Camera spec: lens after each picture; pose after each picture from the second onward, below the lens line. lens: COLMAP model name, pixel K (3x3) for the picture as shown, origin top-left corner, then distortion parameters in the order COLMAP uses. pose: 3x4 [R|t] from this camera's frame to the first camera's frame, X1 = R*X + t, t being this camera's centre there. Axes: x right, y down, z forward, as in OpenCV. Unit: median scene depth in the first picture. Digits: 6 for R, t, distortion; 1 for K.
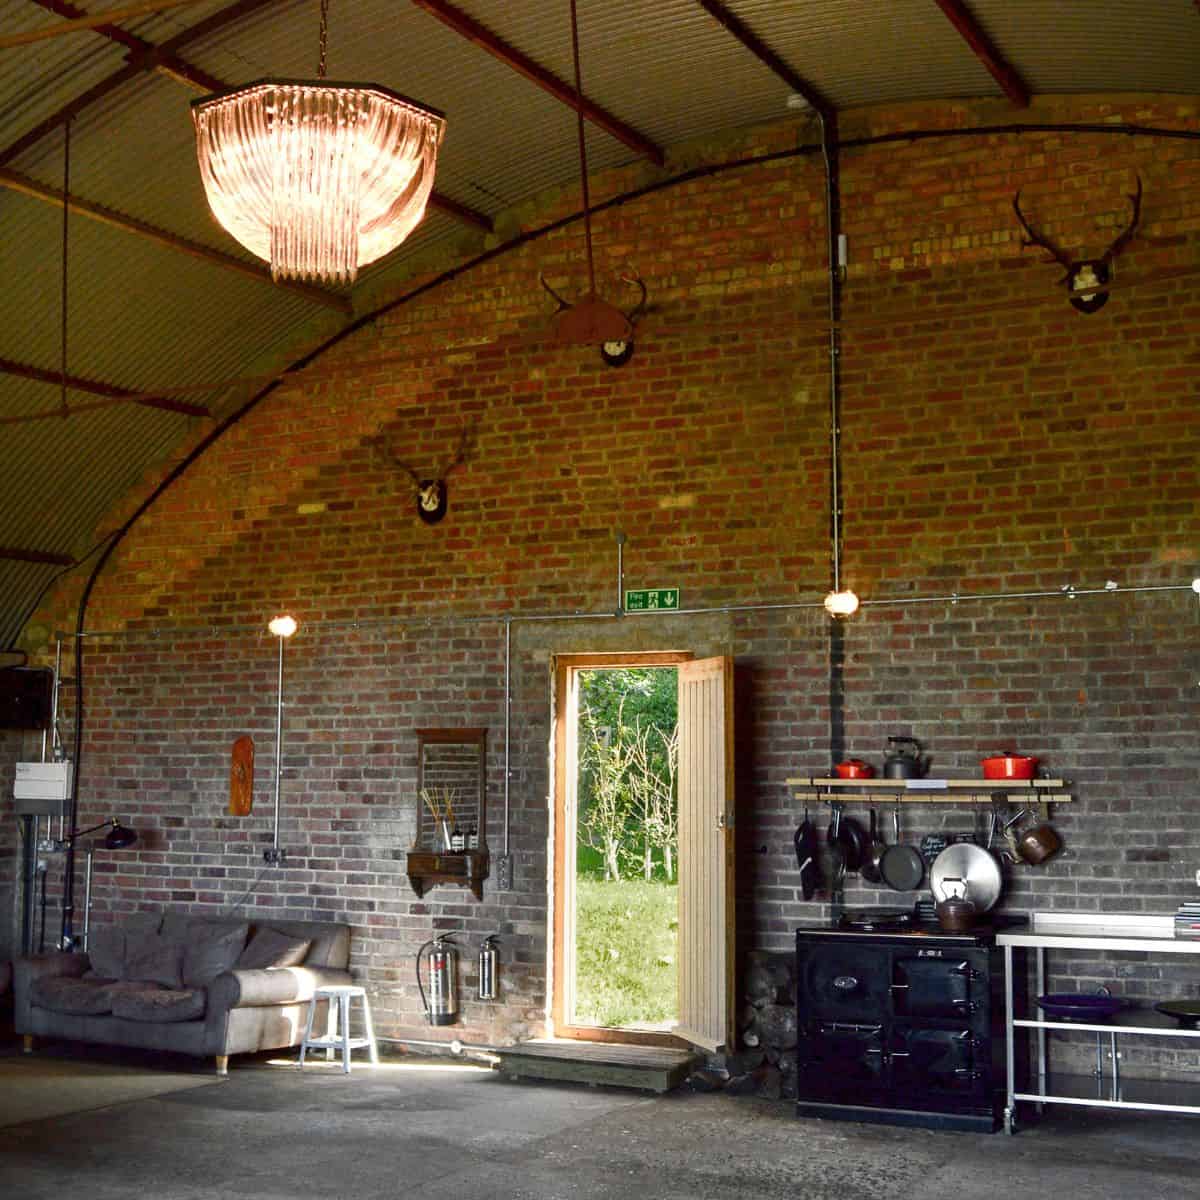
lens RADIAL K [[1956.9, 0, 600.1], [0, 1956.9, 420.1], [0, 0, 1]] dist [-0.087270, 0.000081]
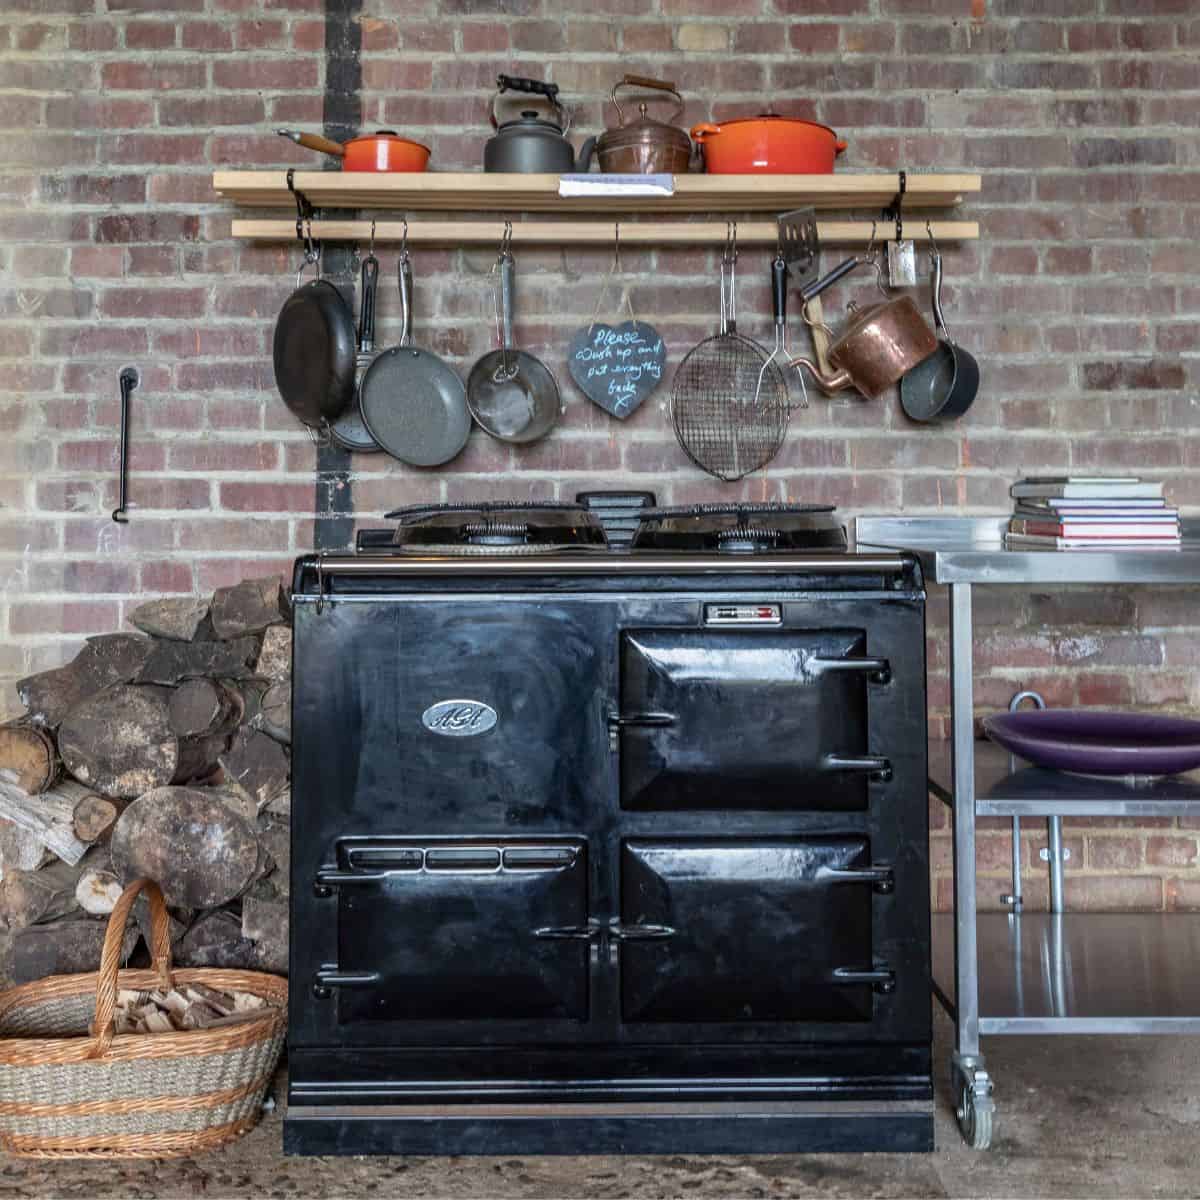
lens RADIAL K [[1464.1, 0, 602.3], [0, 1464.1, 433.5], [0, 0, 1]] dist [-0.001256, 0.015749]
pose [[0.870432, 0.025890, 0.491608, 0.026221], [-0.081111, 0.992510, 0.091346, 0.209097], [-0.485561, -0.119385, 0.866012, 0.748265]]
